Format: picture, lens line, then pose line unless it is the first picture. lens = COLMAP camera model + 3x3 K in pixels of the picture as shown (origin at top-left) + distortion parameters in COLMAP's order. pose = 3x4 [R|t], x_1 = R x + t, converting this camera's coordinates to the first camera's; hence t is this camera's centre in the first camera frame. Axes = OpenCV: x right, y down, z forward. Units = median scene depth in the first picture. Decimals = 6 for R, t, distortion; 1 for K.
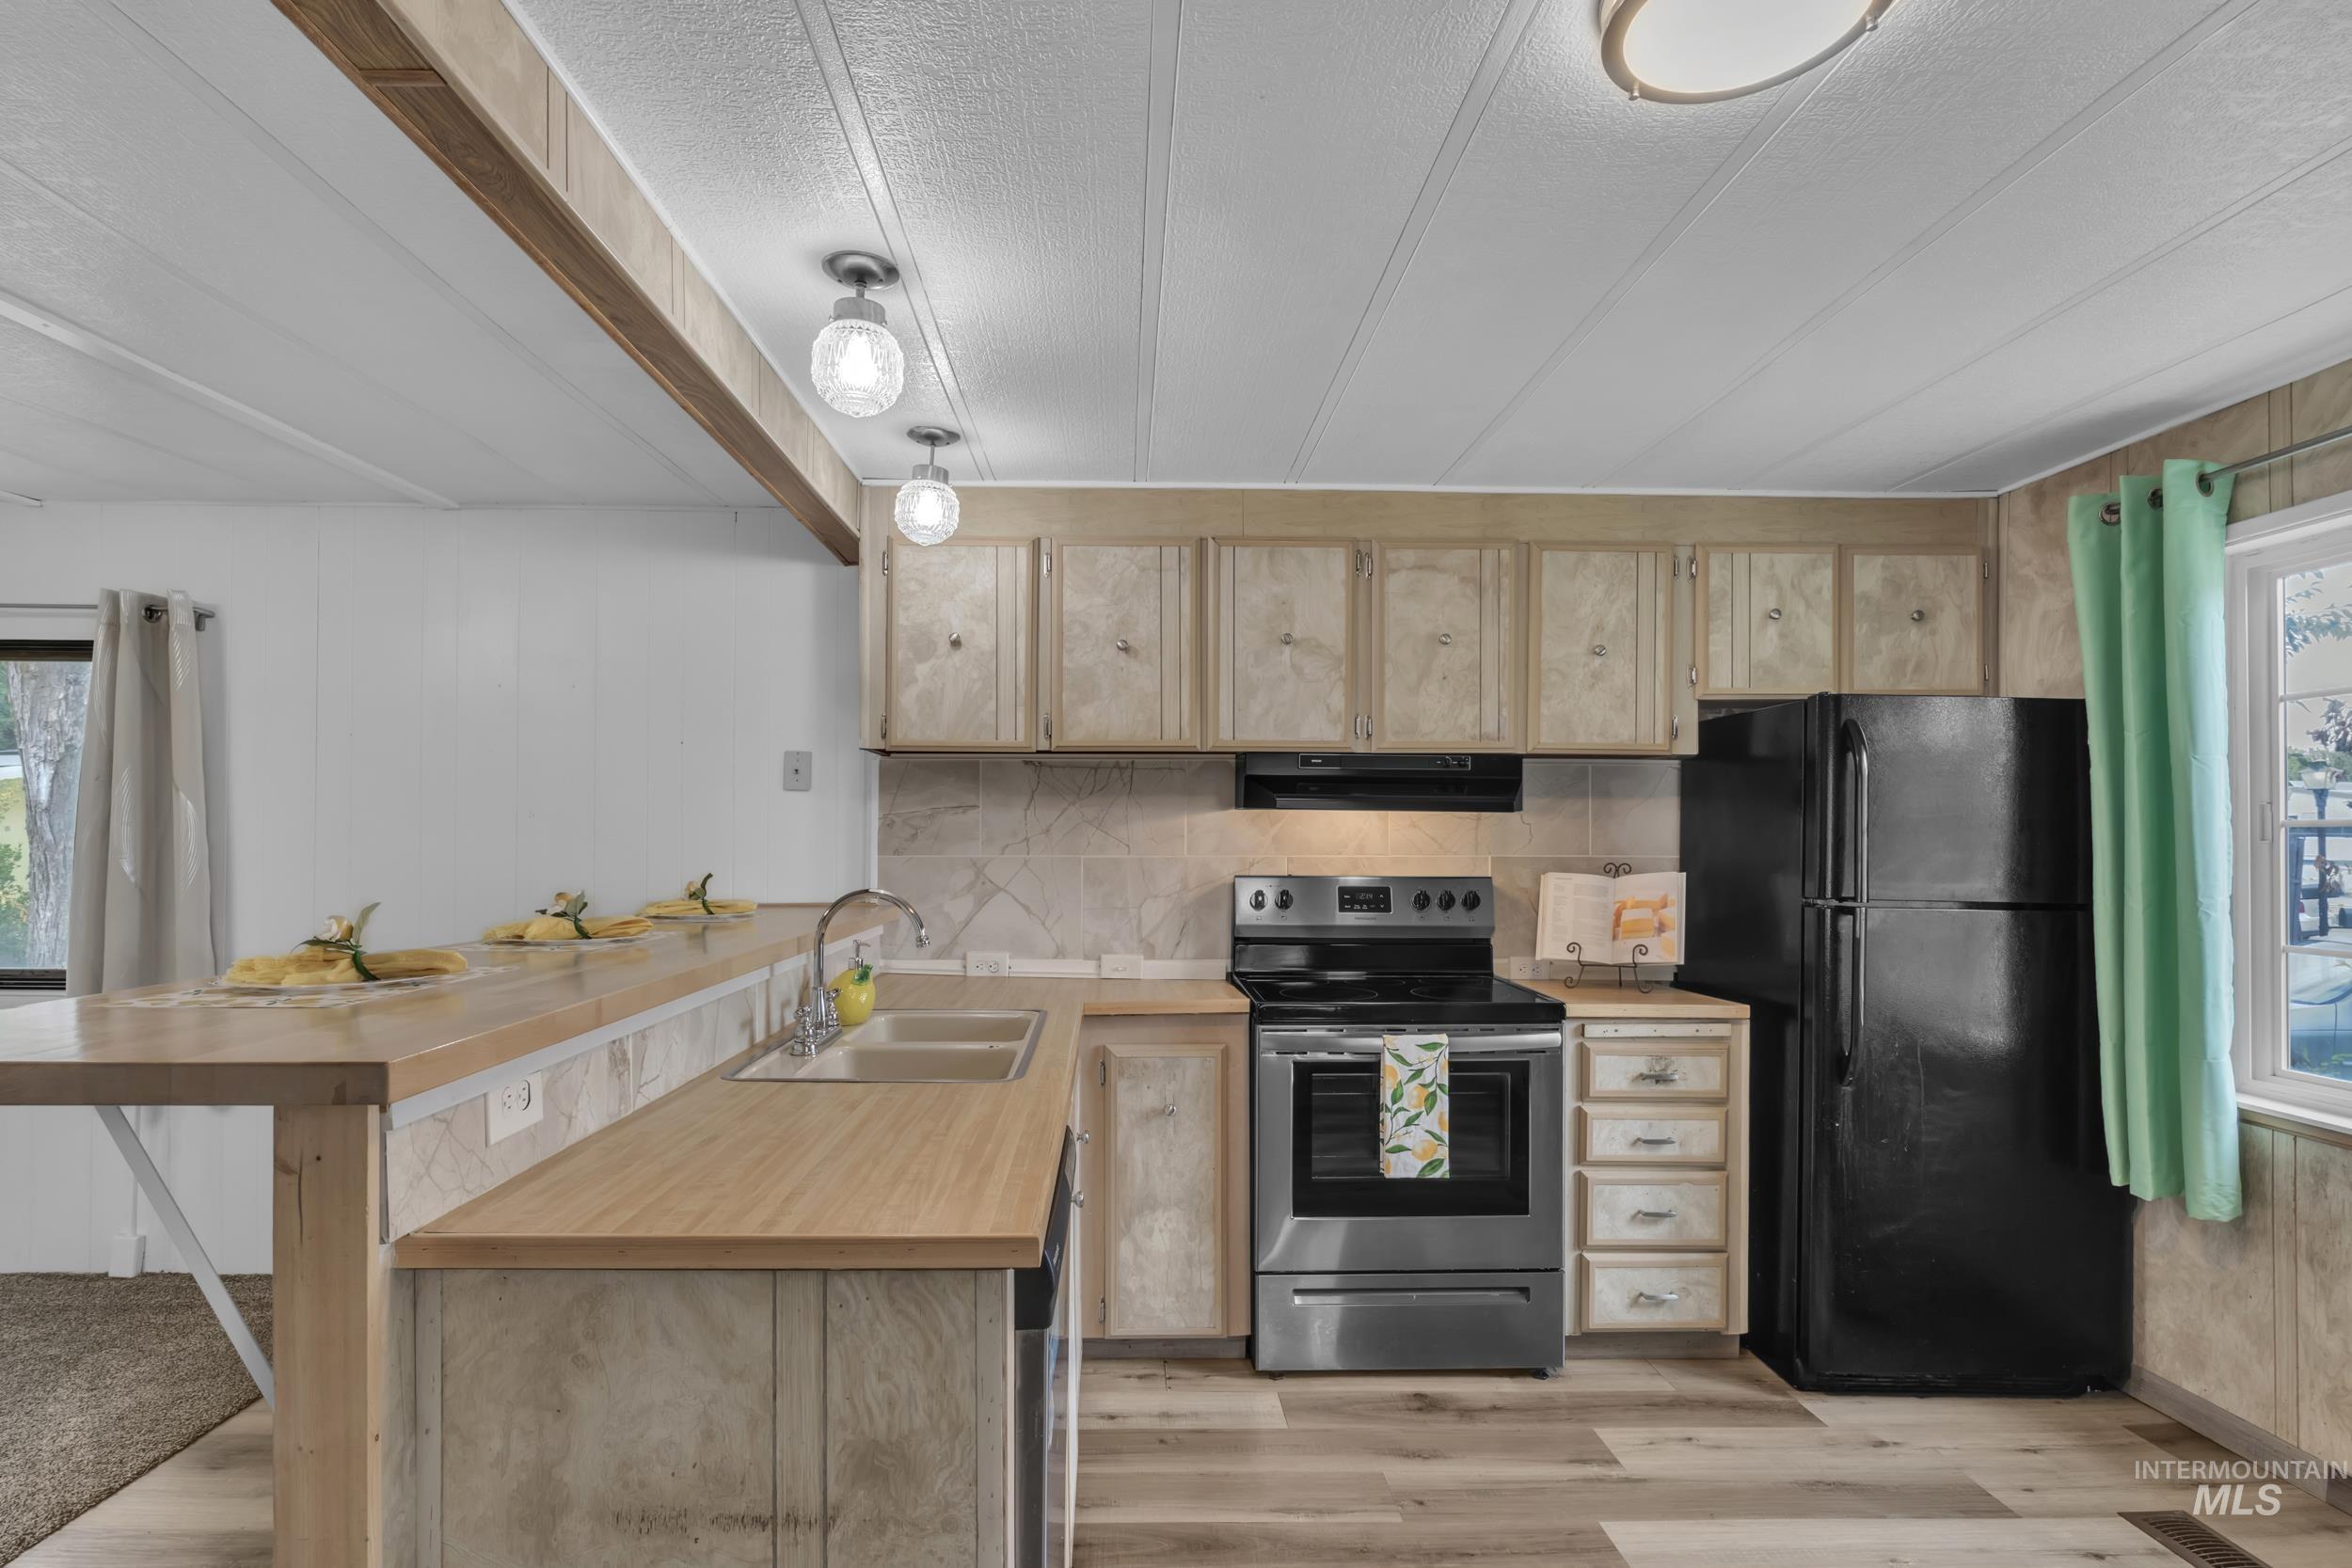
lens RADIAL K [[1201.7, 0, 1162.4], [0, 1201.7, 823.1], [0, 0, 1]] dist [-0.005572, -0.001129]
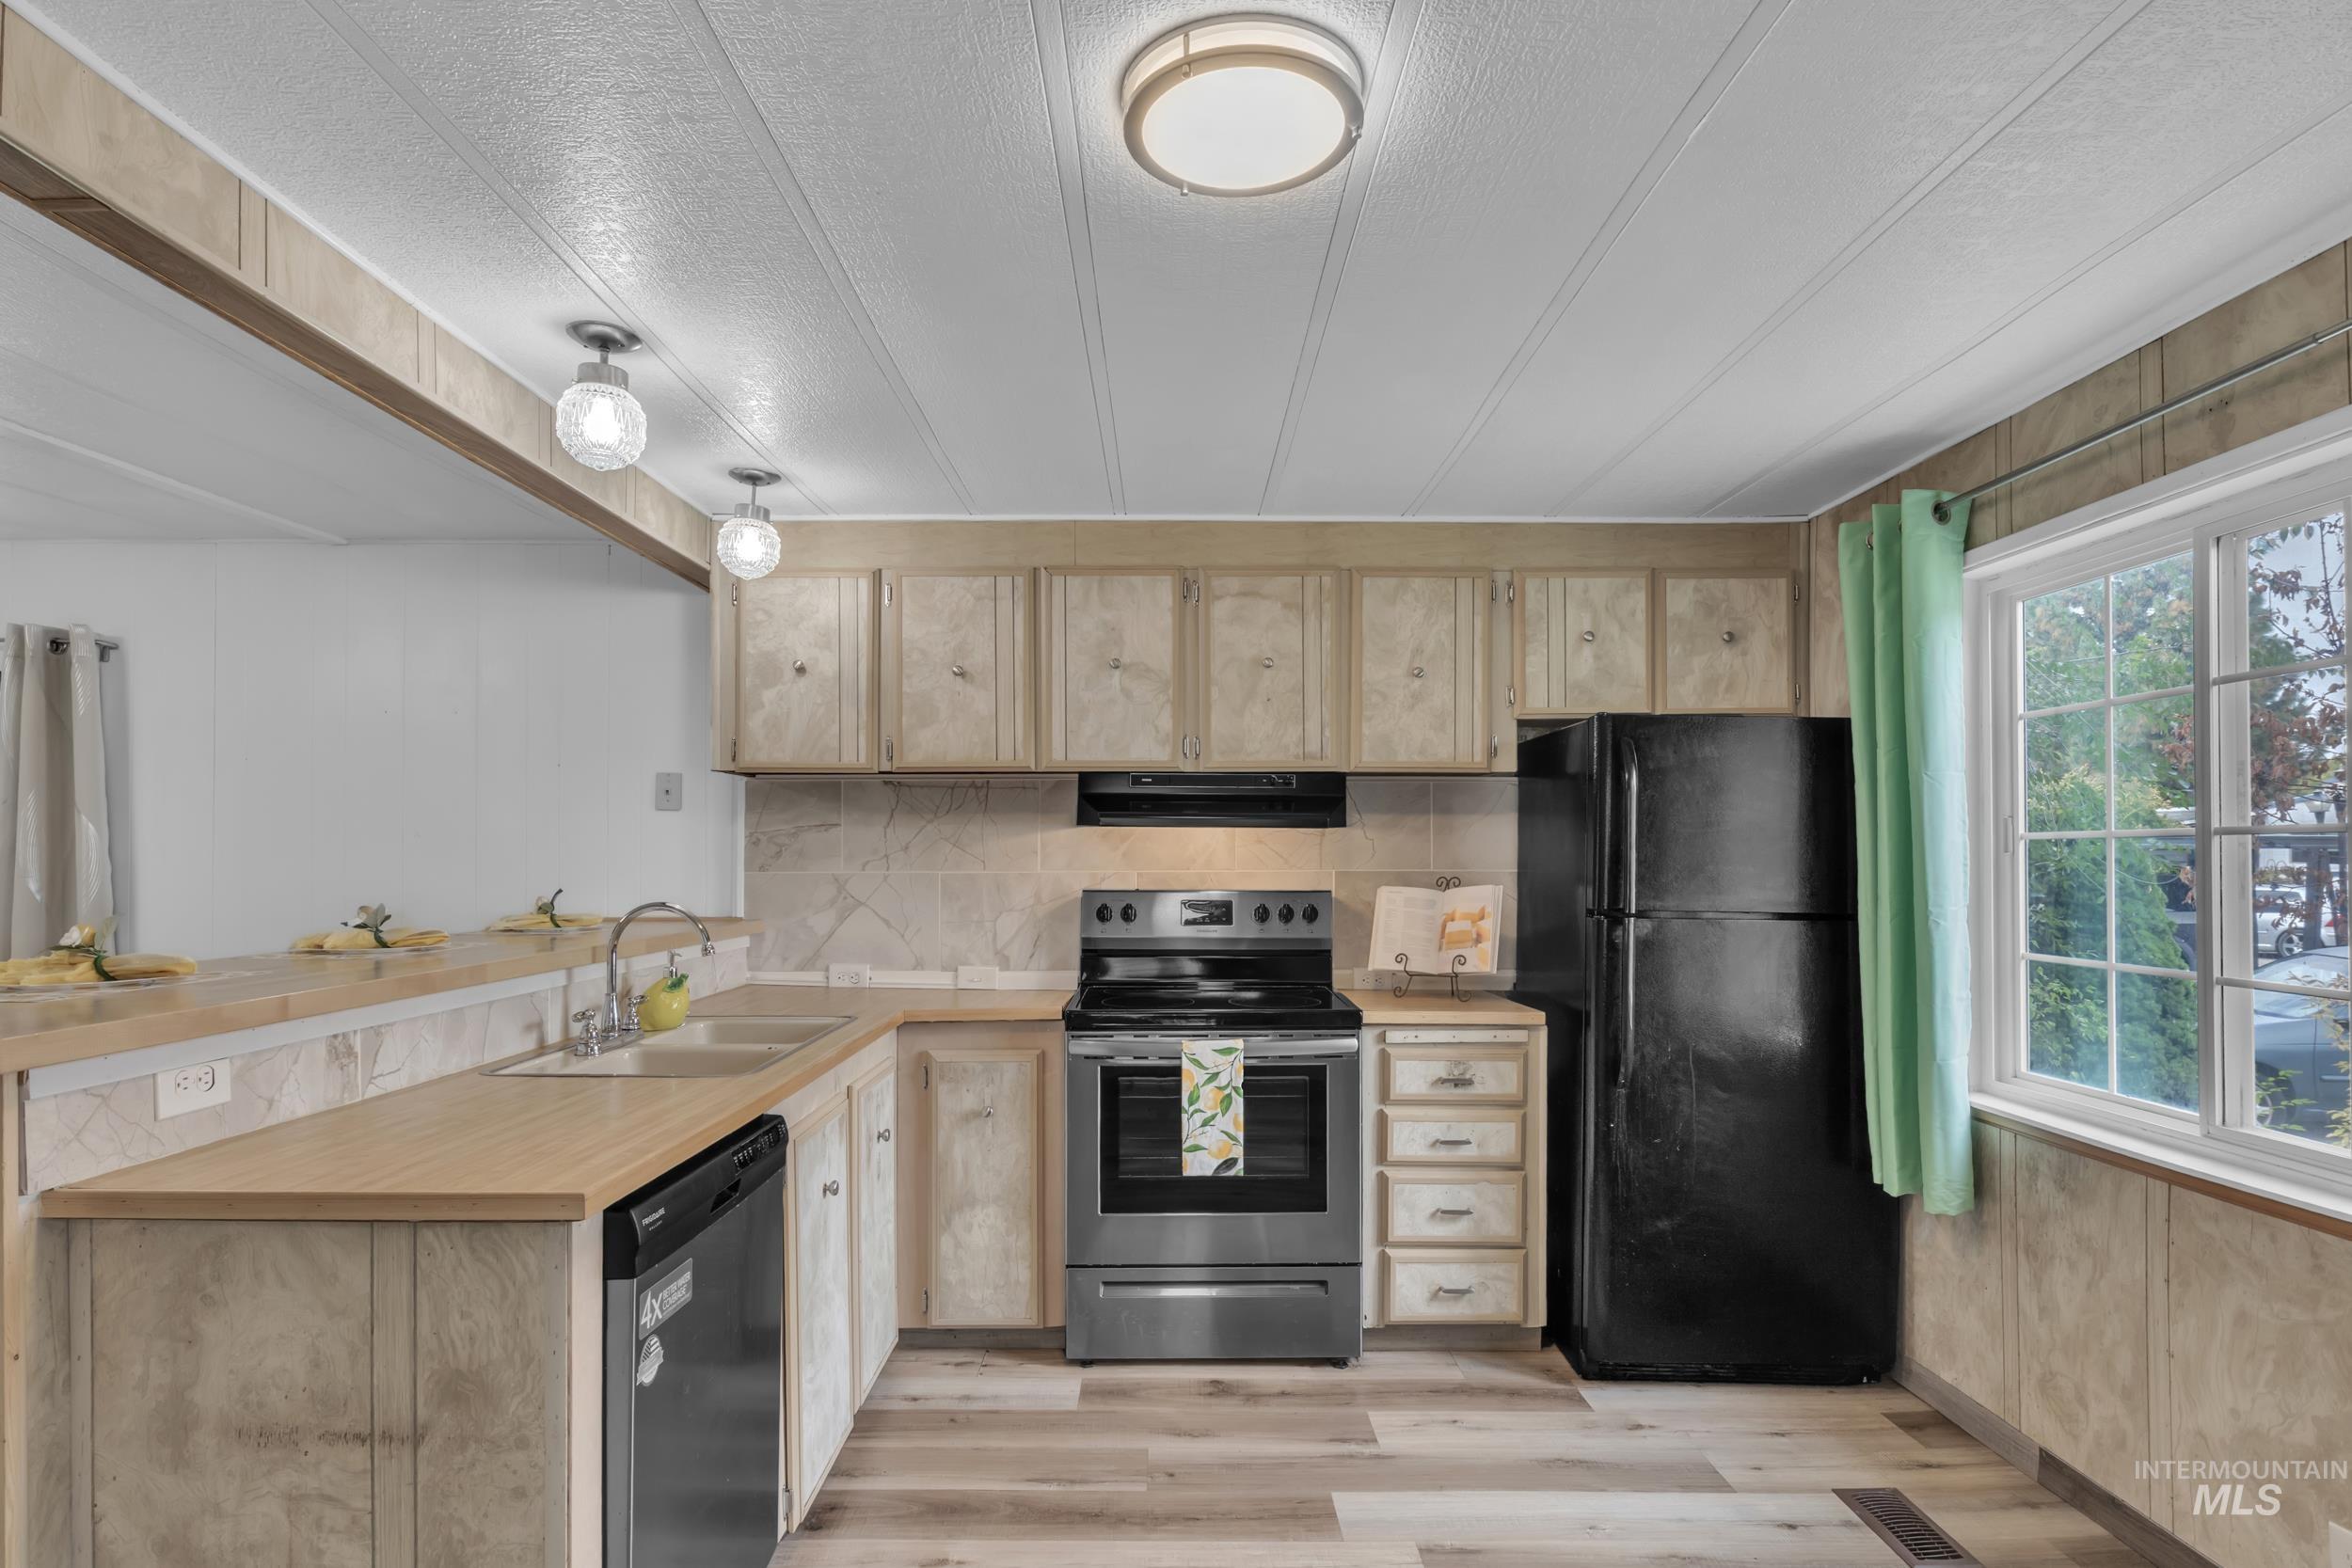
lens RADIAL K [[1225.0, 0, 1190.2], [0, 1225.0, 840.6], [0, 0, 1]] dist [-0.006508, -0.001182]
pose [[0.999850, -0.003775, -0.016932, 0.199643], [0.003783, 0.999993, 0.000420, 0.000874], [0.016931, -0.000484, 0.999857, -0.070663]]
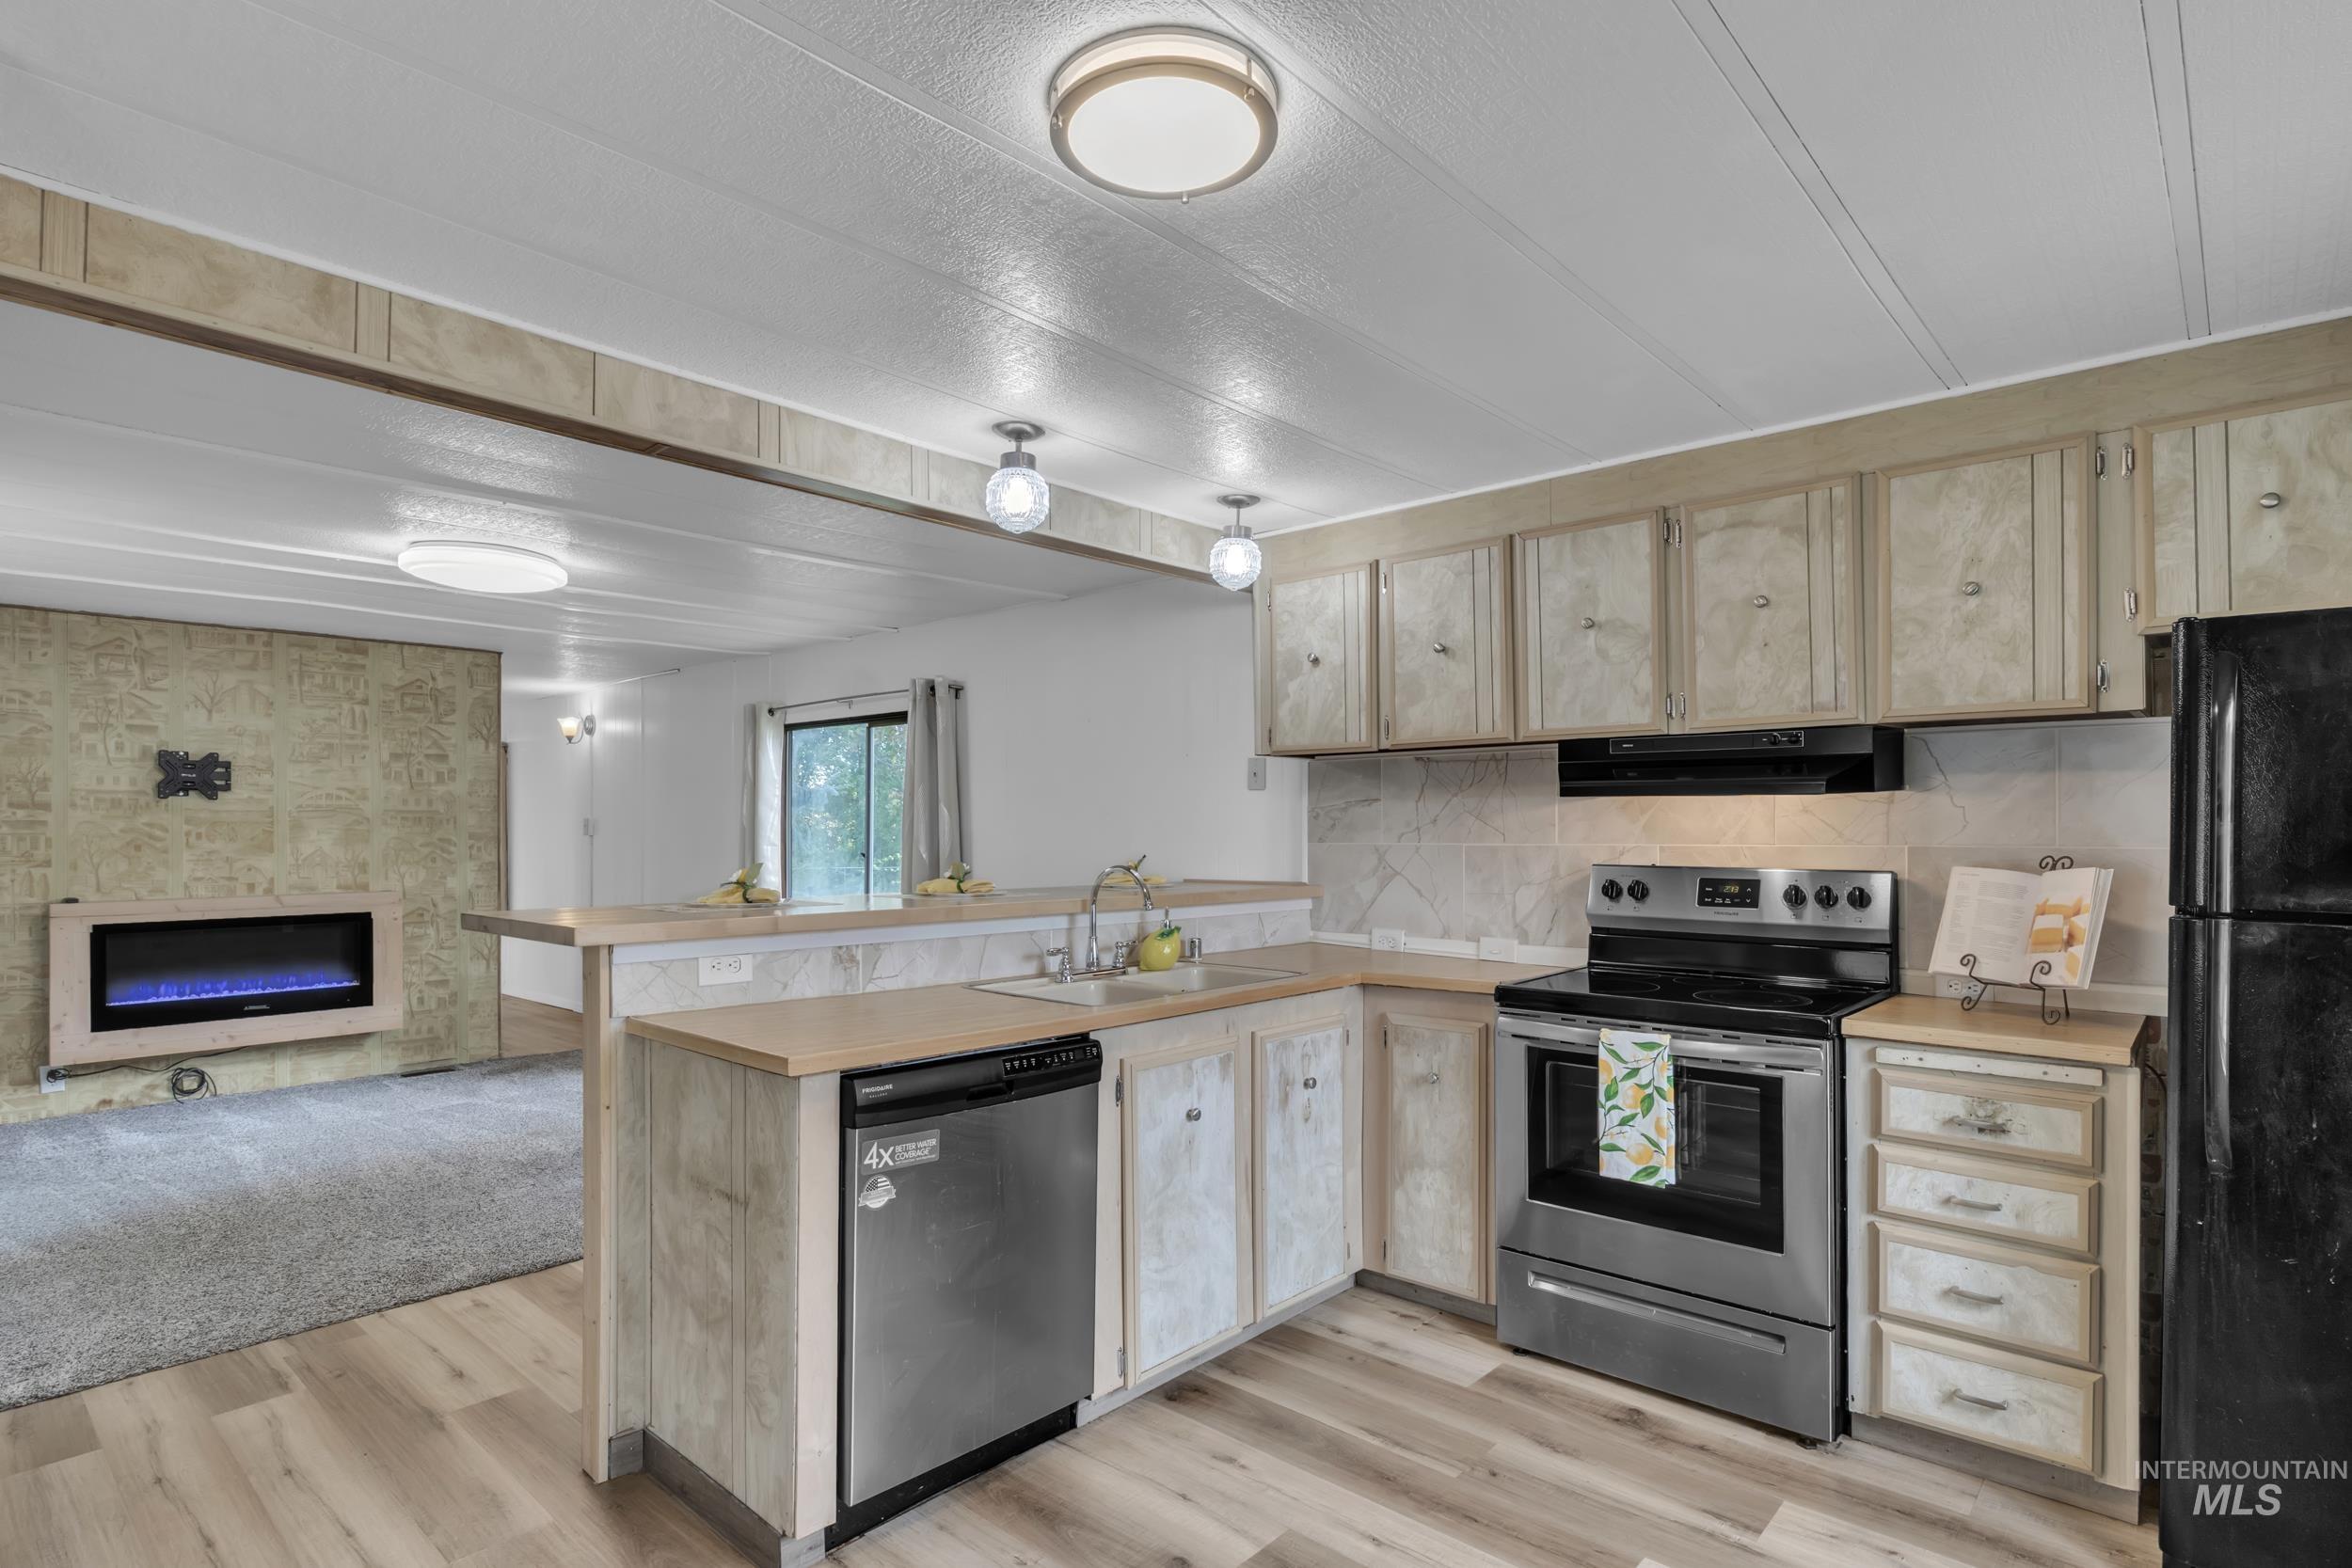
lens RADIAL K [[1208.1, 0, 1176.2], [0, 1208.1, 819.4], [0, 0, 1]] dist [-0.003523, -0.000559]
pose [[0.720550, -0.009505, -0.693338, 0.583677], [0.011172, 0.999935, -0.002098, 0.005899], [0.693313, -0.006234, 0.720609, 0.058251]]
